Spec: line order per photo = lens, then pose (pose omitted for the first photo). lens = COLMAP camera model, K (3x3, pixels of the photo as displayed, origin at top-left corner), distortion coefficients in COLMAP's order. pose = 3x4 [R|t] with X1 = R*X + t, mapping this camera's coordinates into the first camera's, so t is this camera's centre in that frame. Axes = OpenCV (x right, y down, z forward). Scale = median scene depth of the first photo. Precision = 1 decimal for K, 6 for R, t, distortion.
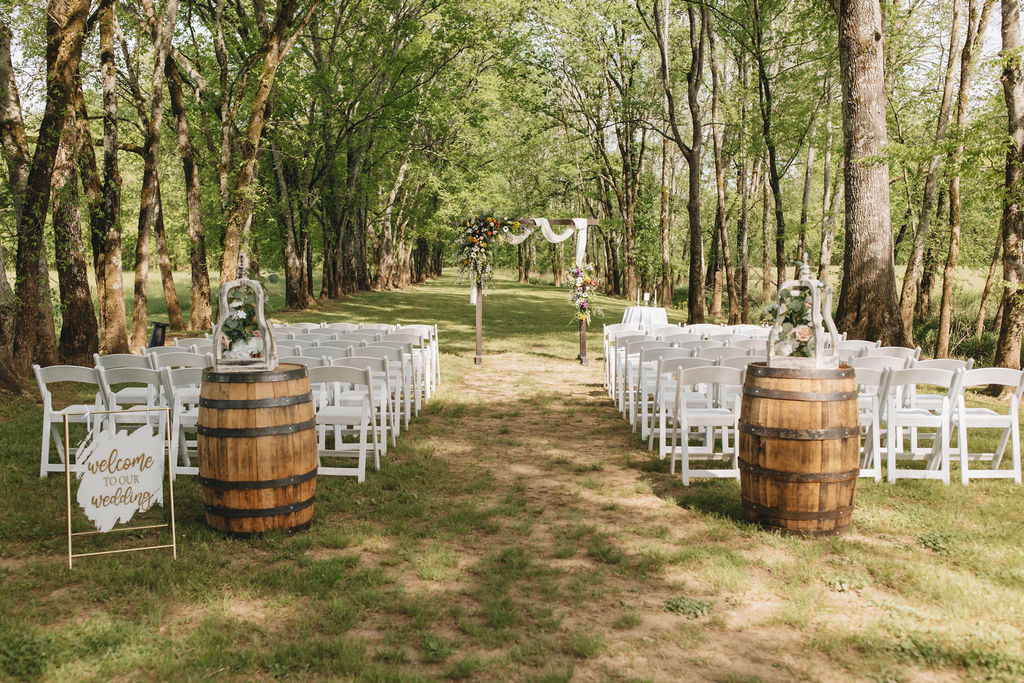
lens RADIAL K [[1020.1, 0, 510.0], [0, 1020.1, 338.4], [0, 0, 1]] dist [0.001168, 0.000000]
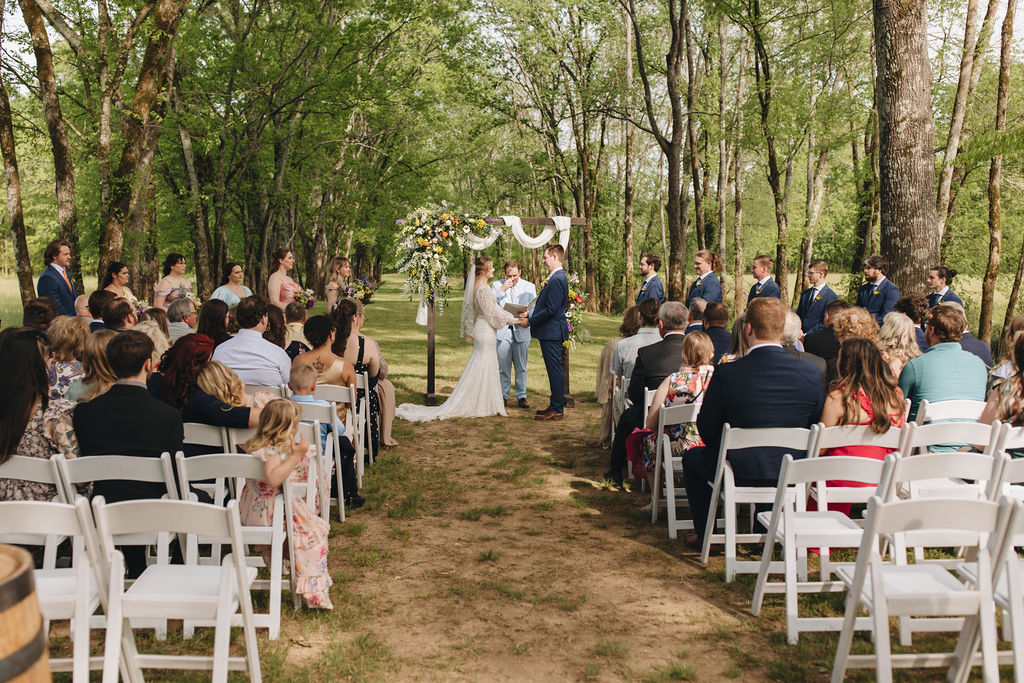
lens RADIAL K [[1020.1, 0, 513.1], [0, 1020.1, 313.8], [0, 0, 1]] dist [0.001168, 0.000000]
pose [[0.998060, 0.001171, 0.062250, -0.014363], [0.000678, 0.999560, -0.029662, -0.017163], [-0.062258, 0.029646, 0.997620, 0.195196]]
